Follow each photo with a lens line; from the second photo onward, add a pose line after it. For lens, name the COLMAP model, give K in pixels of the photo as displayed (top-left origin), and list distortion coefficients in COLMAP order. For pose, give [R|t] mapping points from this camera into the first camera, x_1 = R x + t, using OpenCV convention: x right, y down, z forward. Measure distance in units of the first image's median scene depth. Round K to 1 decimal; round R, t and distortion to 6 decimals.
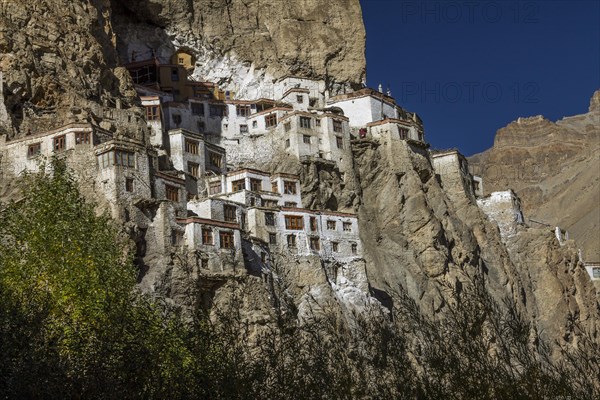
lens RADIAL K [[1231.4, 0, 298.1], [0, 1231.4, 200.0], [0, 0, 1]] dist [0.070525, 0.000000]
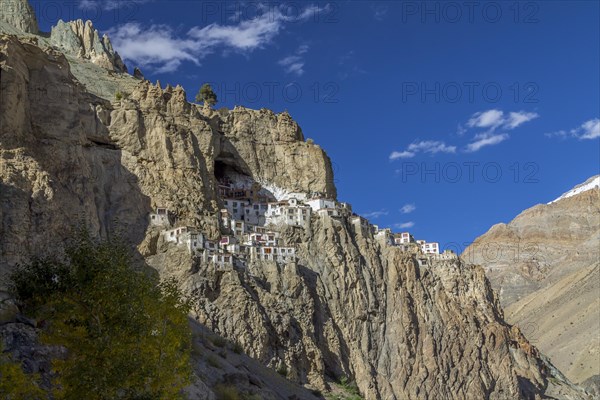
lens RADIAL K [[800.7, 0, 302.4], [0, 800.7, 200.5], [0, 0, 1]] dist [0.037992, 0.000000]
pose [[0.966094, -0.033945, -0.255949, 0.554962], [0.033087, 0.999423, -0.007656, -0.082003], [0.256061, -0.001072, 0.966660, -0.820794]]
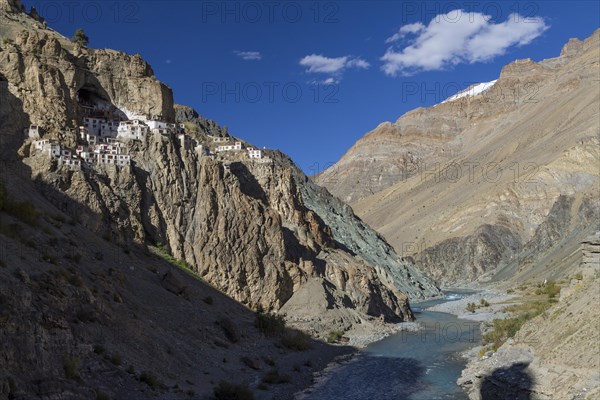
lens RADIAL K [[690.4, 0, 295.3], [0, 690.4, 201.7], [0, 0, 1]] dist [0.031620, 0.000000]
pose [[0.985536, 0.046550, -0.162945, 1.015191], [-0.021857, 0.988418, 0.150172, -0.200966], [0.168049, -0.144439, 0.975139, -1.270288]]
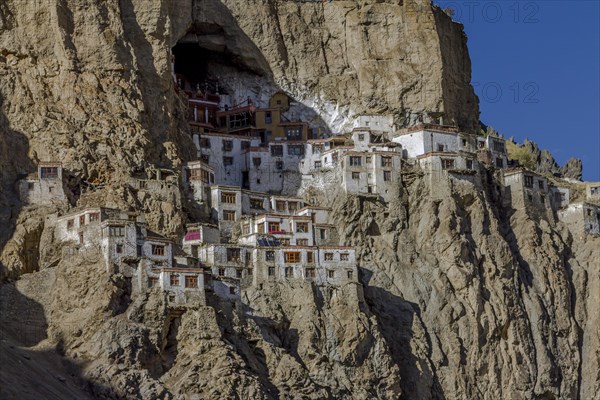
lens RADIAL K [[2133.3, 0, 298.5], [0, 2133.3, 199.0], [0, 0, 1]] dist [0.018030, 0.000000]
pose [[0.932250, -0.030914, -0.360491, 0.783367], [0.051784, 0.997486, 0.048378, -0.145340], [0.358089, -0.063768, 0.931507, -1.049890]]
